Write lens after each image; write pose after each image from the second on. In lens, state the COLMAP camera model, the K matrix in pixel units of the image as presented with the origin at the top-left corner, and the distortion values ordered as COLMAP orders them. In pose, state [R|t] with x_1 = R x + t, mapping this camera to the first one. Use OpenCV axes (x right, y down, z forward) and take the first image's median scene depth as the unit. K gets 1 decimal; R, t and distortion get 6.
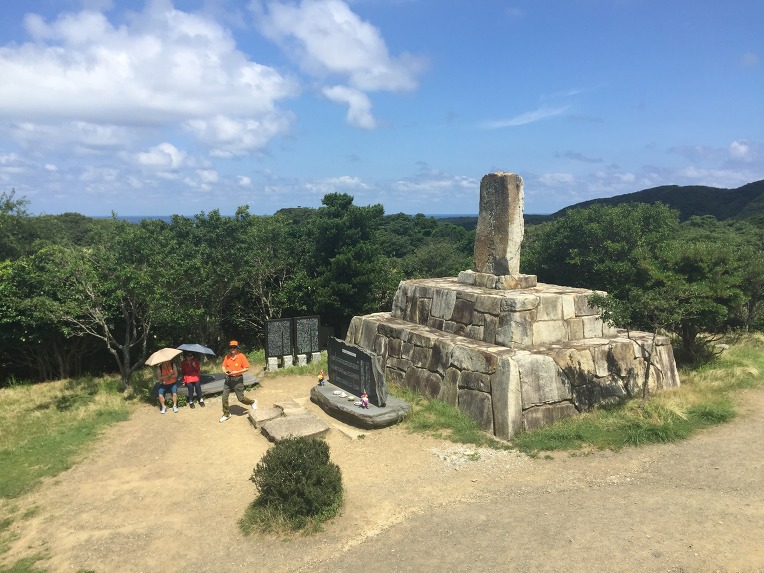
lens RADIAL K [[648.0, 0, 382.0], [0, 648.0, 286.5], [0, 0, 1]] dist [0.004583, 0.000846]
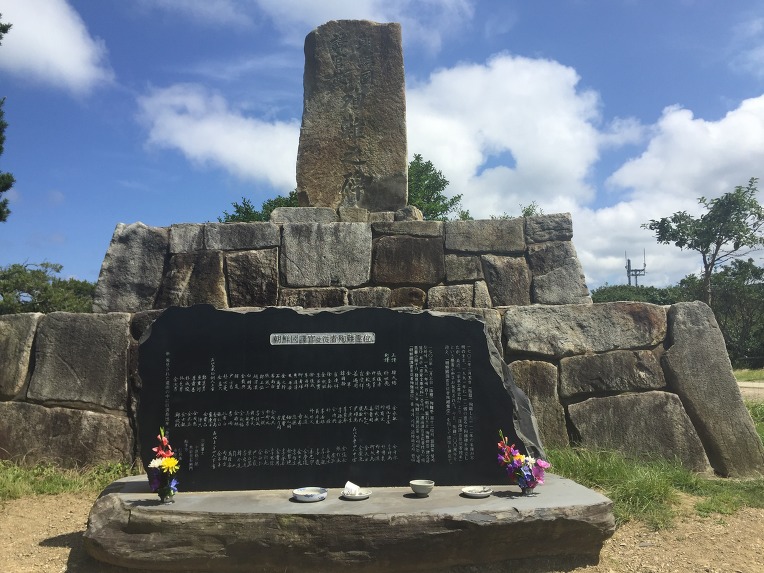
lens RADIAL K [[648.0, 0, 382.0], [0, 648.0, 286.5], [0, 0, 1]] dist [0.004583, 0.000846]
pose [[0.485990, 0.072289, 0.870969, -0.275424], [0.106223, 0.984299, -0.140966, 0.120074], [-0.867485, 0.161025, 0.470681, 0.827892]]
